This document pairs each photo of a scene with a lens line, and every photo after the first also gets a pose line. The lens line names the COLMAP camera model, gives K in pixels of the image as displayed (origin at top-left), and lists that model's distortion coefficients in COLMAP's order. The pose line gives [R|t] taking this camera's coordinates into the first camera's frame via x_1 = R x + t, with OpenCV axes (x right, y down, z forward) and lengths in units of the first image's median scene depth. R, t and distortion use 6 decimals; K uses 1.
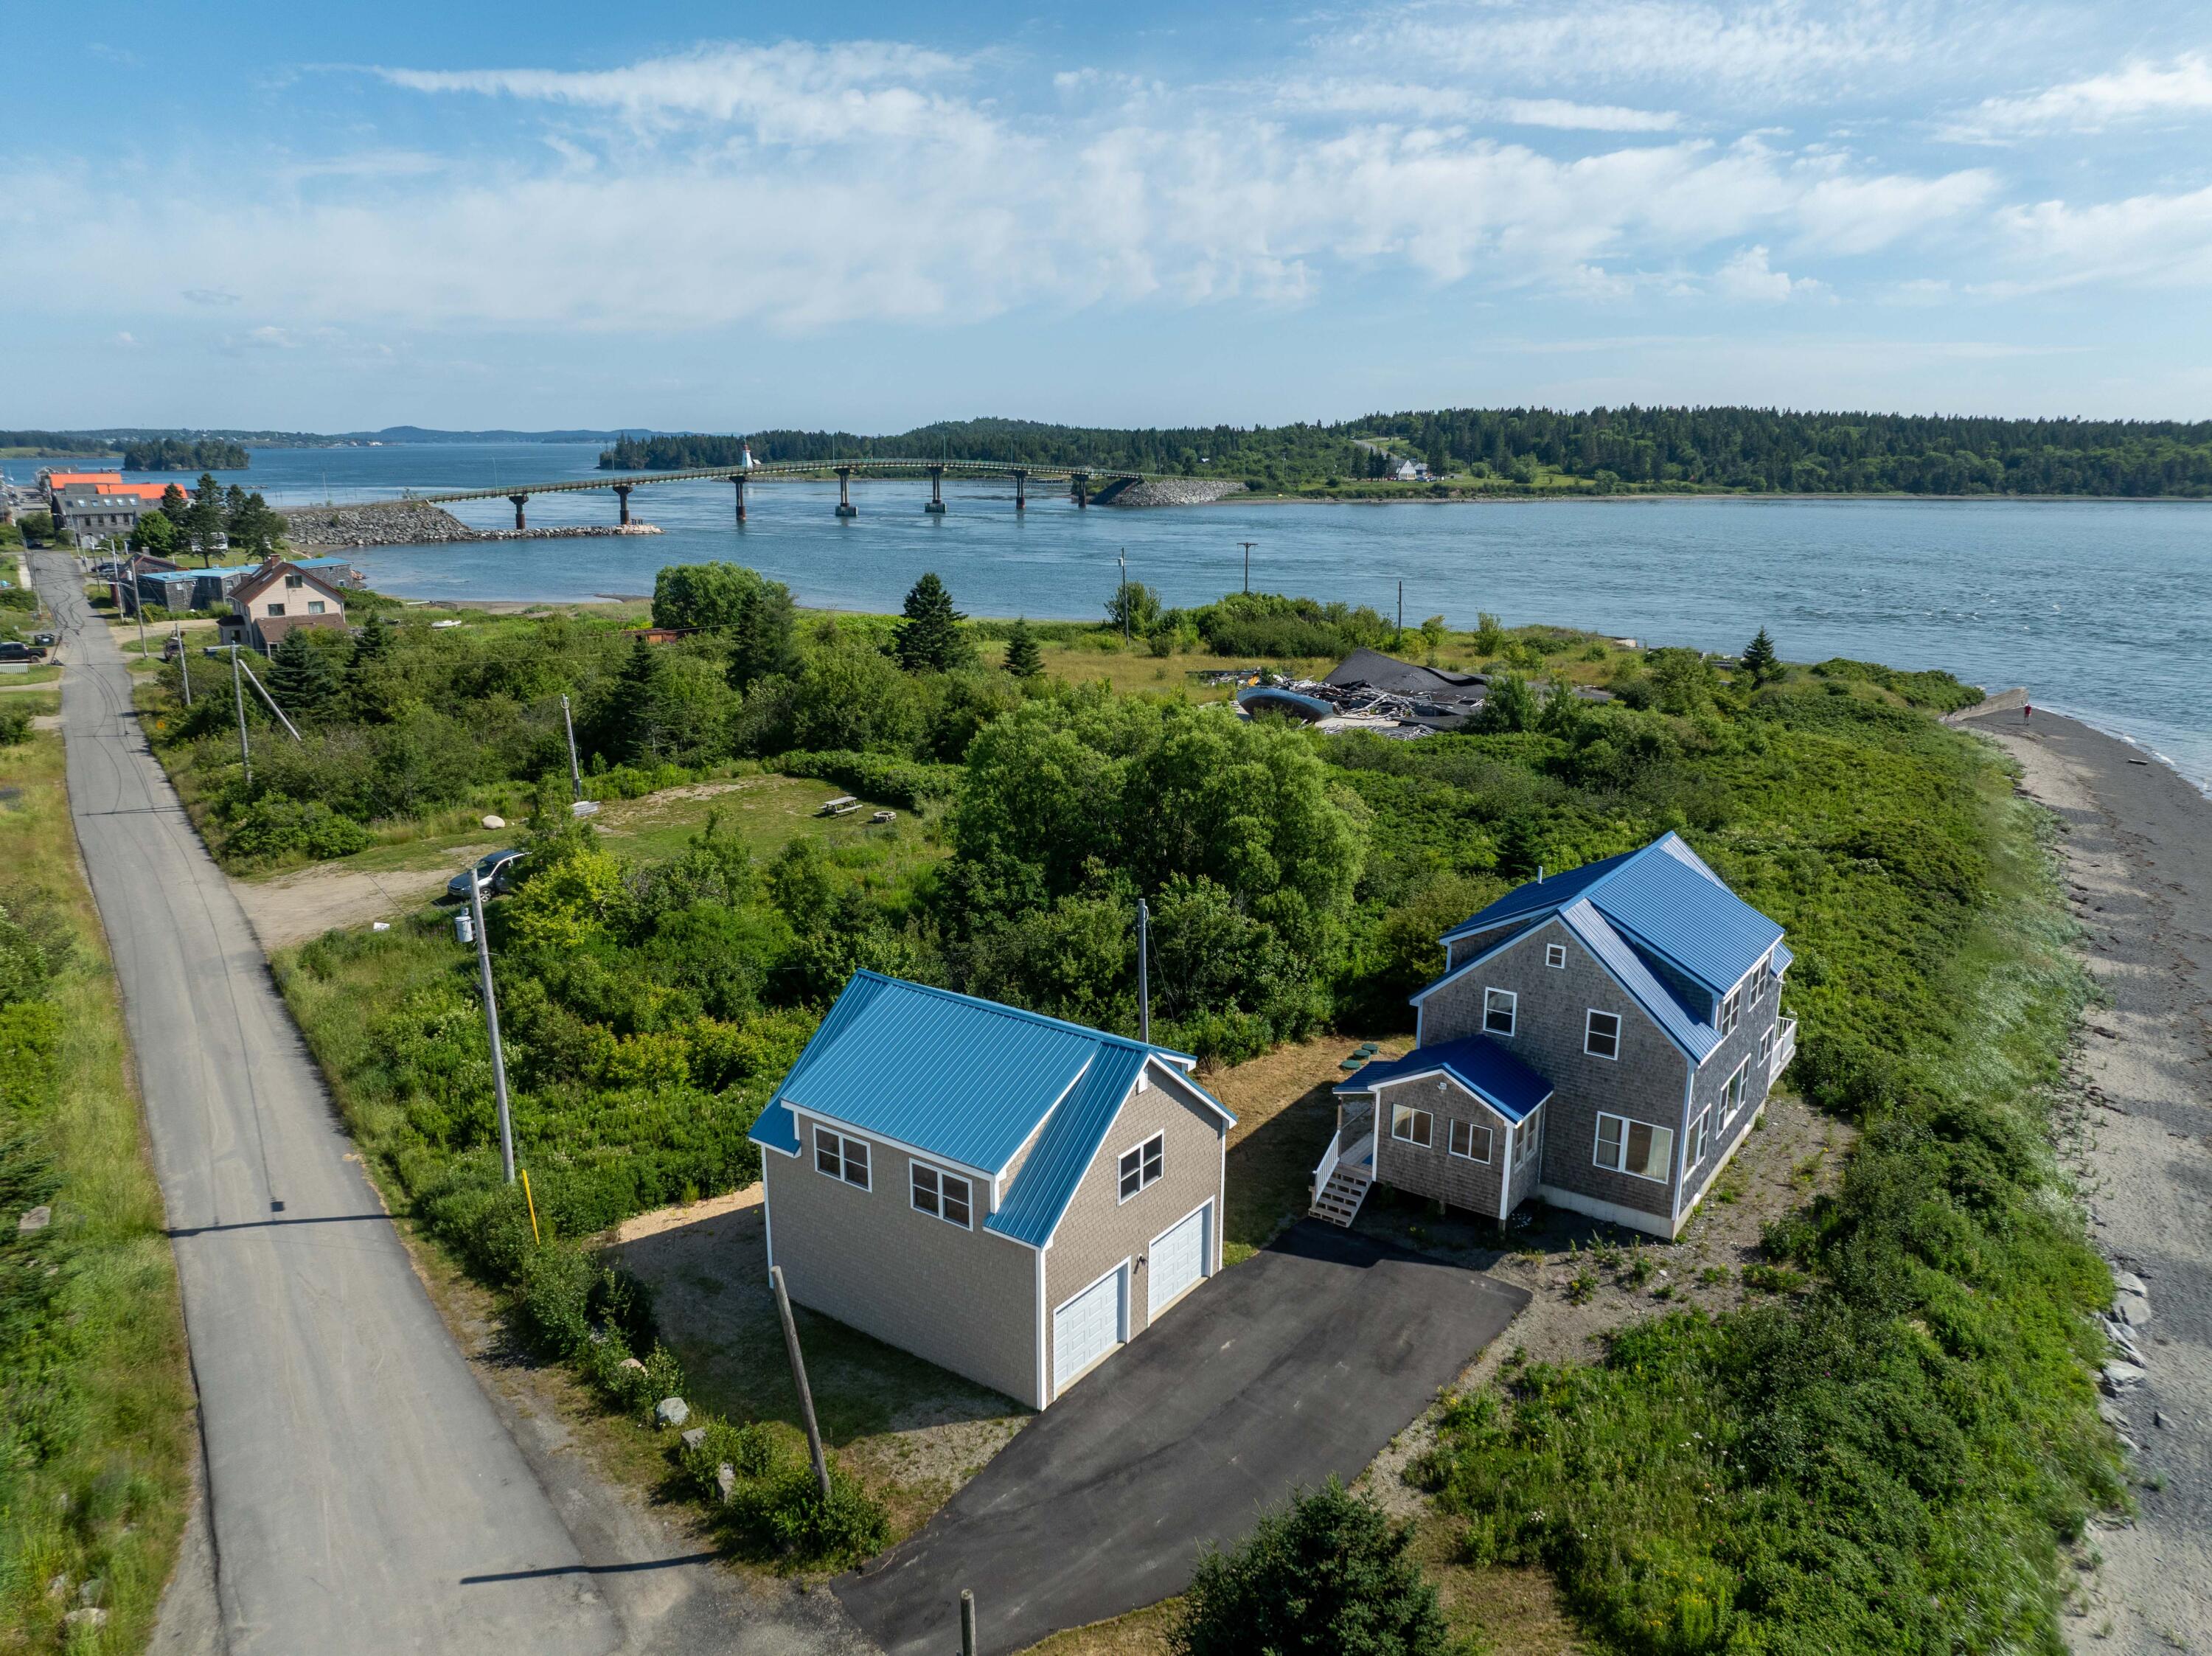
lens RADIAL K [[1543.2, 0, 1098.3], [0, 1543.2, 833.5], [0, 0, 1]] dist [-0.036910, 0.006197]
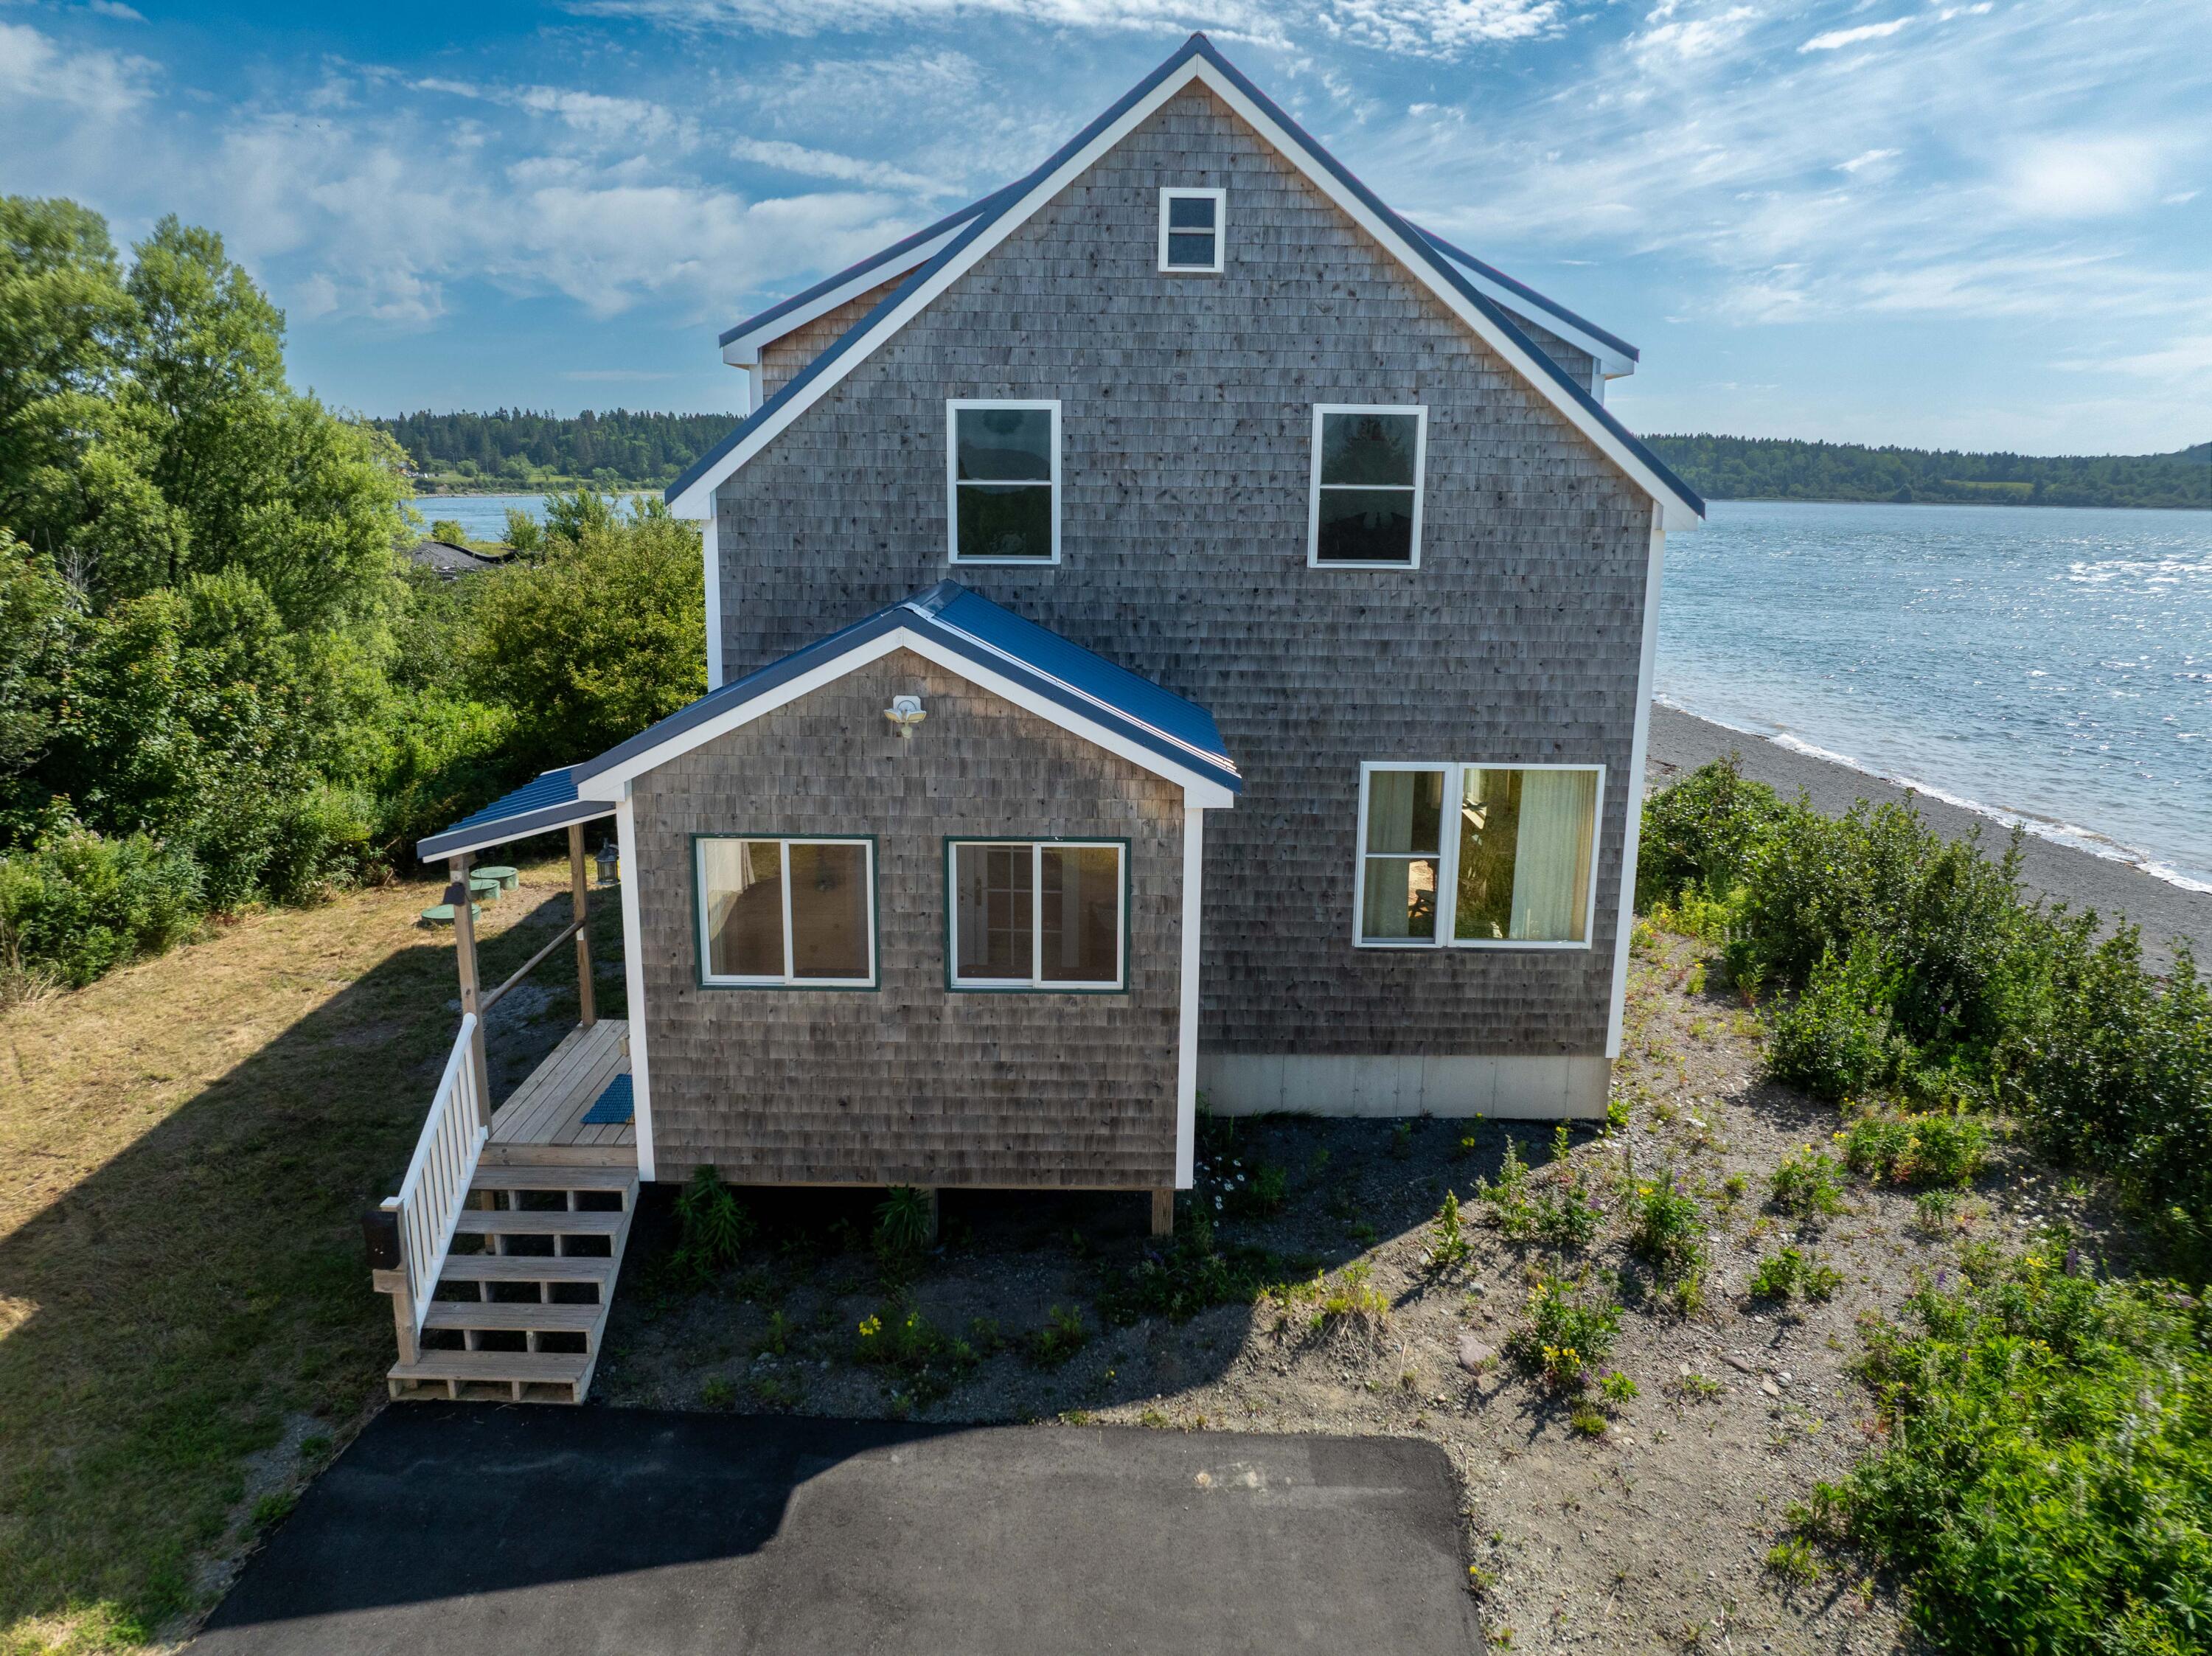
lens RADIAL K [[1543.2, 0, 1093.9], [0, 1543.2, 807.5], [0, 0, 1]] dist [-0.036910, 0.006197]
pose [[0.813154, -0.113112, 0.570953, 0.099565], [0.134638, 0.990884, 0.004554, 0.169599], [-0.566263, 0.073169, 0.820970, 0.728837]]
